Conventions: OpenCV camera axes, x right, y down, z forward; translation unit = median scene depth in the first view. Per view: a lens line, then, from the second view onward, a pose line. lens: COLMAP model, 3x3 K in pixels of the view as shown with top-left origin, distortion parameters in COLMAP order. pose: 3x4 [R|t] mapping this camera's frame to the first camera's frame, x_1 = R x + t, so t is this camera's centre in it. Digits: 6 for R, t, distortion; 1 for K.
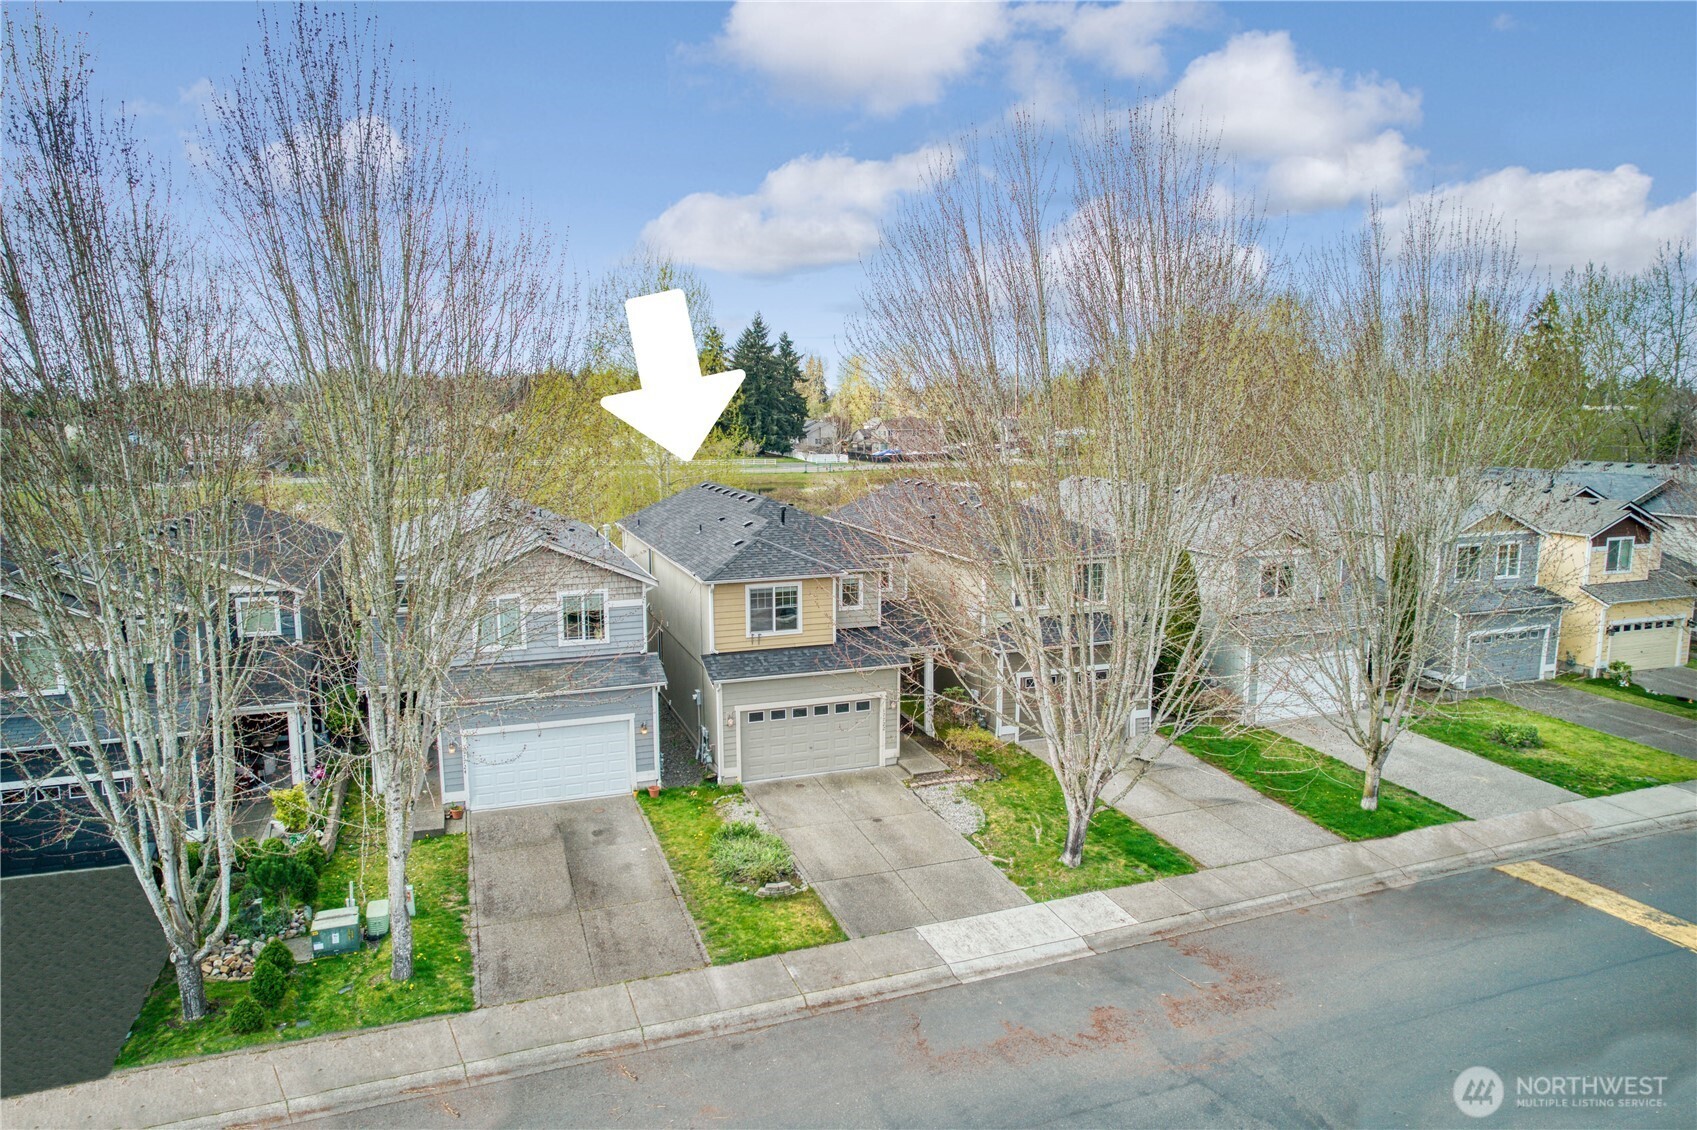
lens RADIAL K [[1129.8, 0, 880.3], [0, 1129.8, 560.0], [0, 0, 1]] dist [-0.074940, 0.066210]
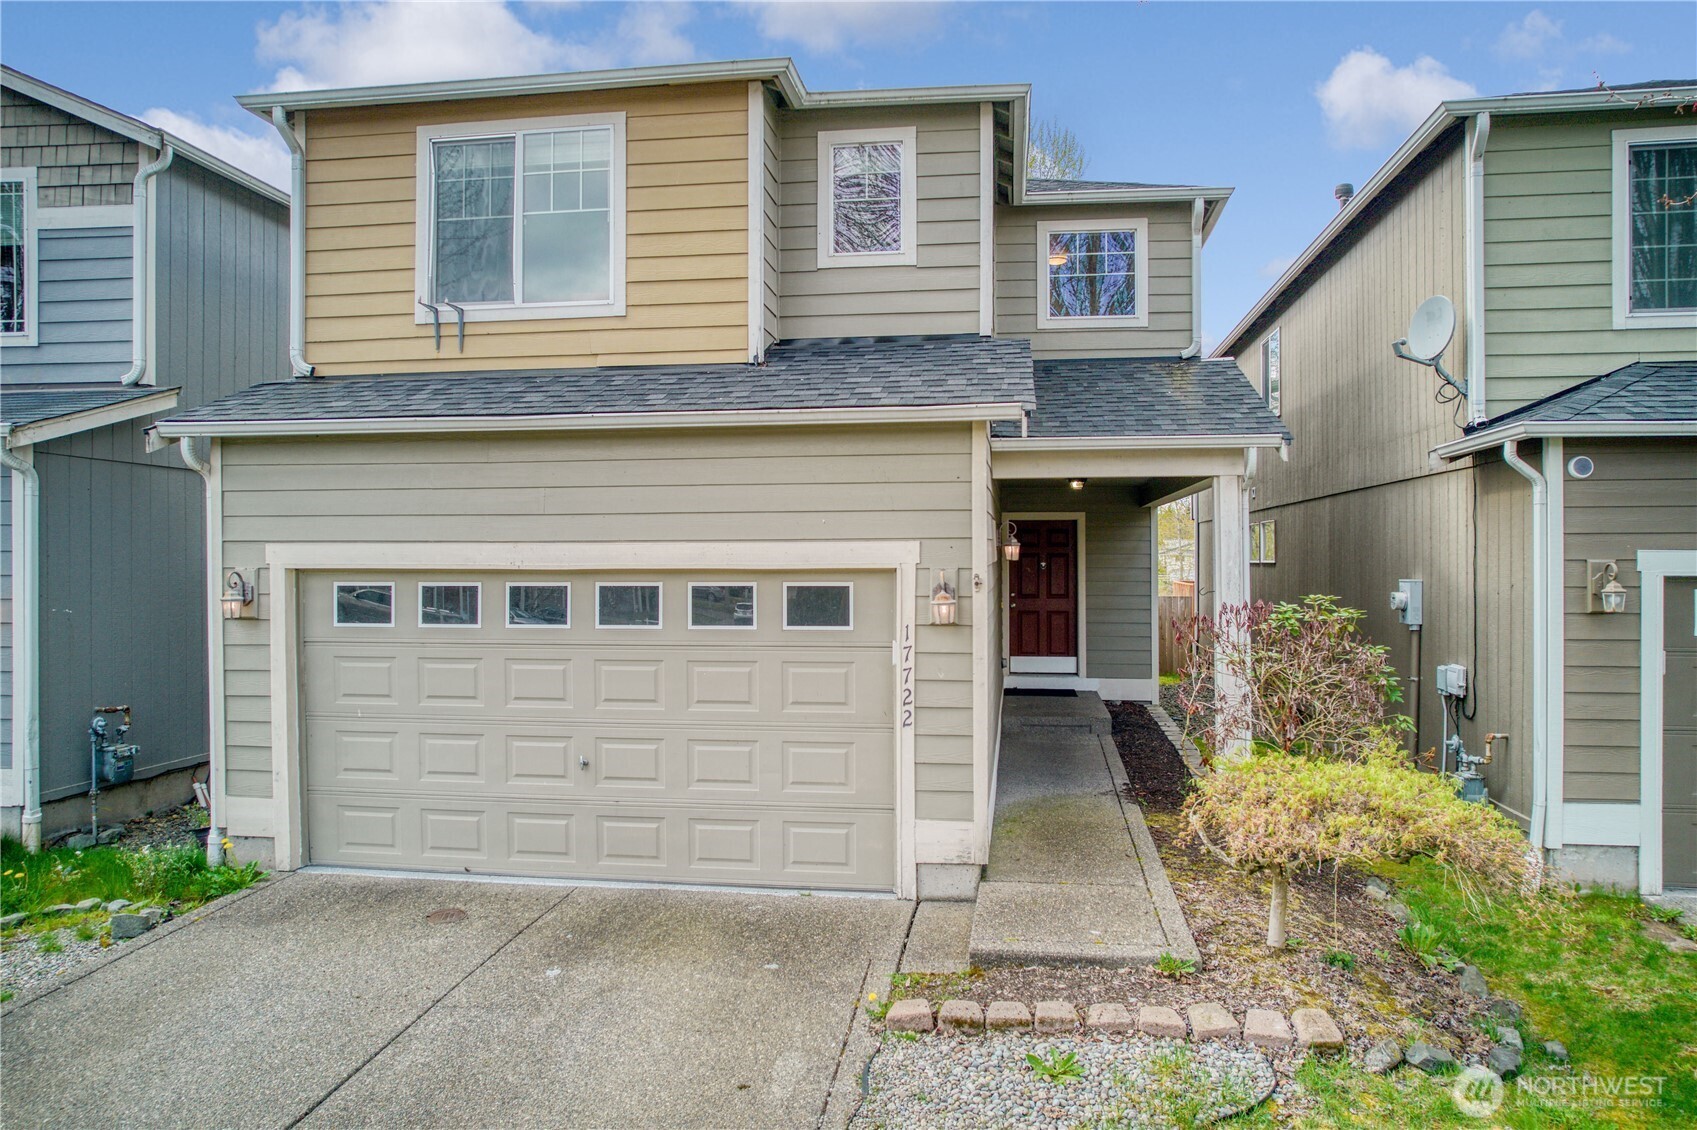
lens RADIAL K [[1129.8, 0, 880.3], [0, 1129.8, 560.0], [0, 0, 1]] dist [-0.074940, 0.066210]
pose [[0.875426, -0.007496, -0.483293, 0.110635], [-0.065369, 0.988858, -0.133744, 0.158341], [0.478911, 0.148675, 0.865182, 0.857634]]
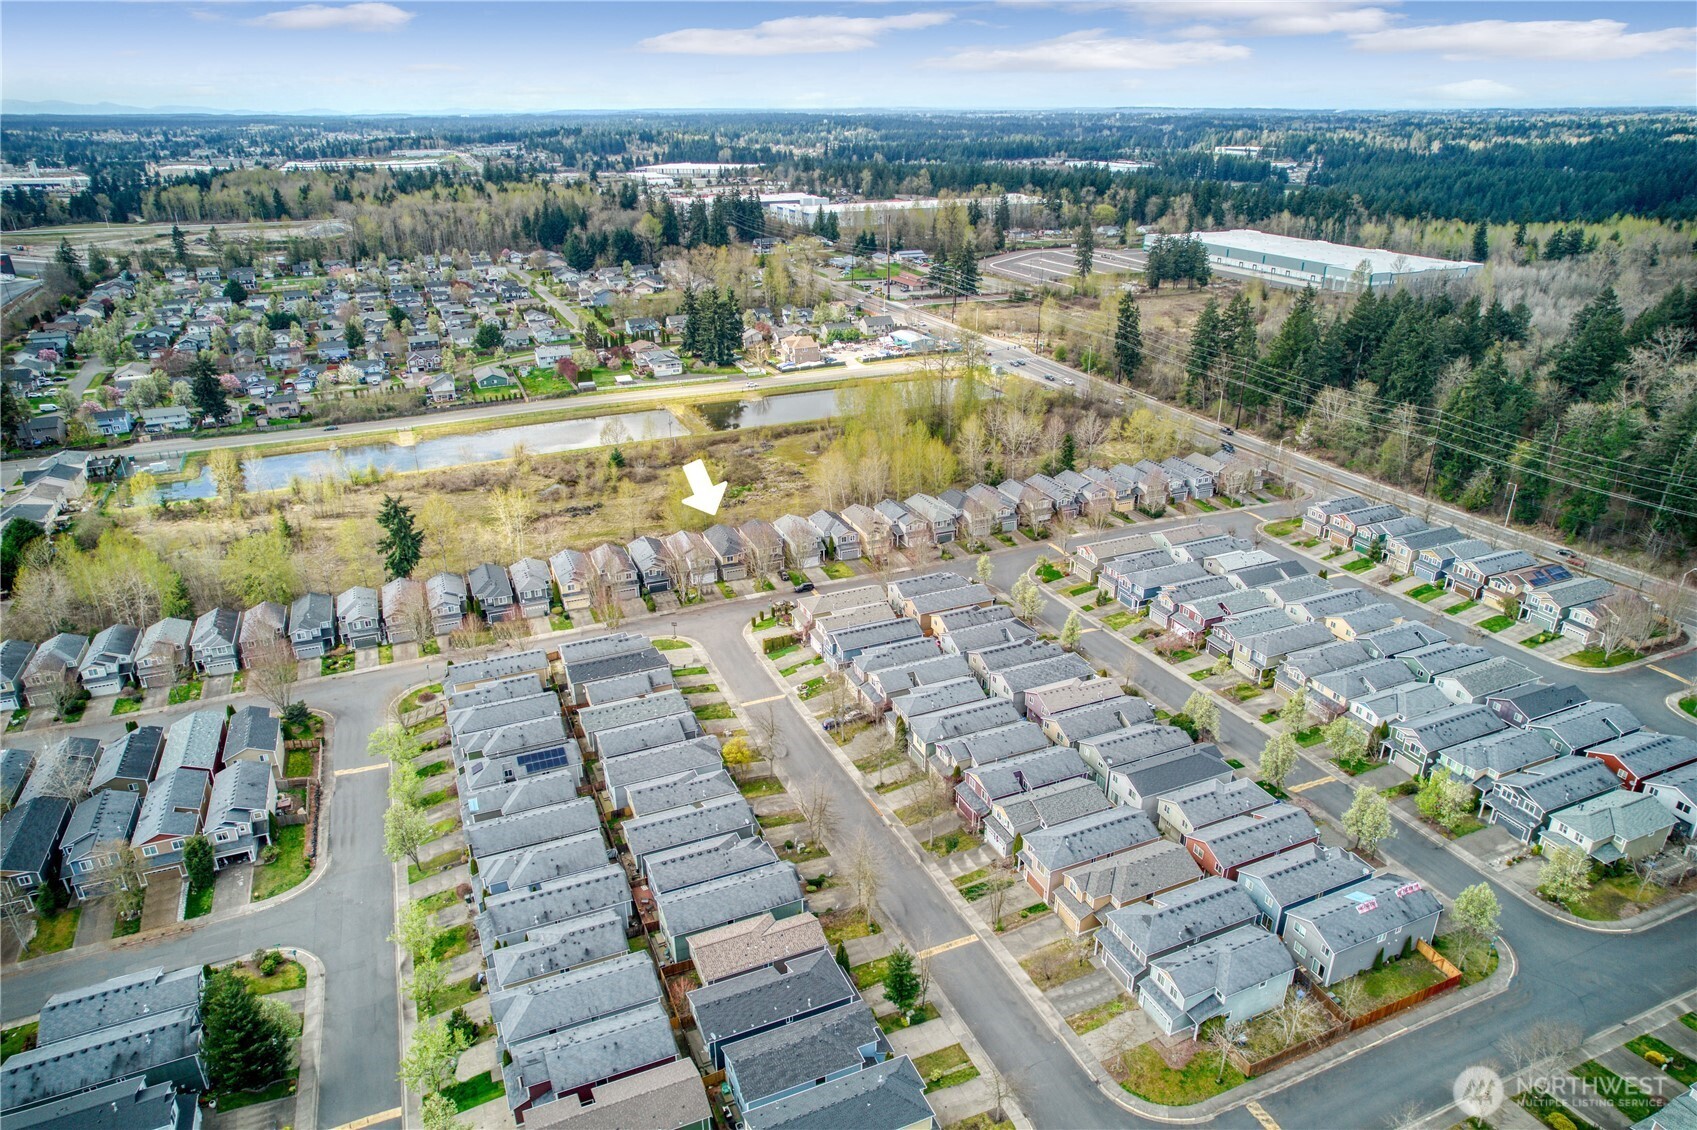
lens RADIAL K [[1129.8, 0, 880.3], [0, 1129.8, 560.0], [0, 0, 1]] dist [-0.074940, 0.066210]
pose [[0.999067, -0.020776, 0.037851, 0.713671], [0.011264, 0.971681, 0.236026, -1.952449], [-0.041683, -0.235380, 0.971009, -7.292738]]
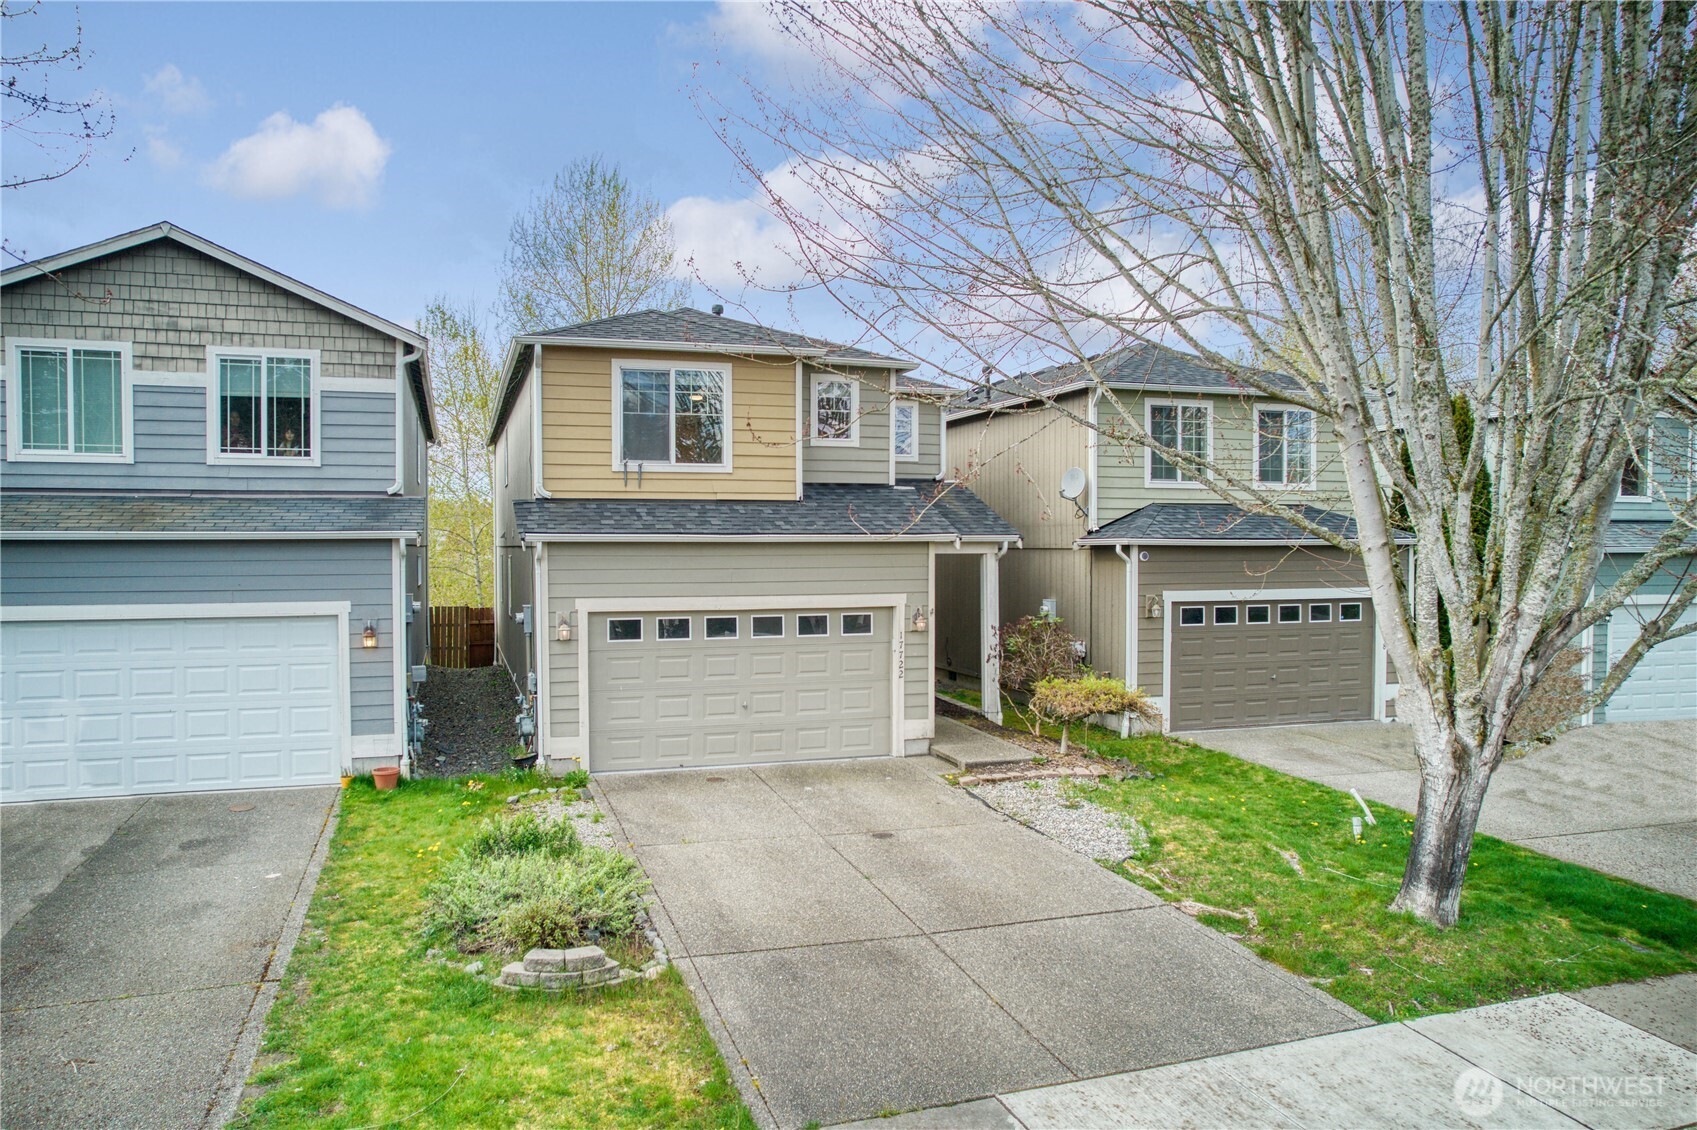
lens RADIAL K [[1169.0, 0, 835.1], [0, 1169.0, 567.5], [0, 0, 1]] dist [-0.065032, 0.046649]
pose [[0.998074, -0.007711, -0.061549, 0.006551], [-0.000528, 0.991151, -0.132736, 0.181440], [0.062028, 0.132513, 0.989239, 0.536050]]
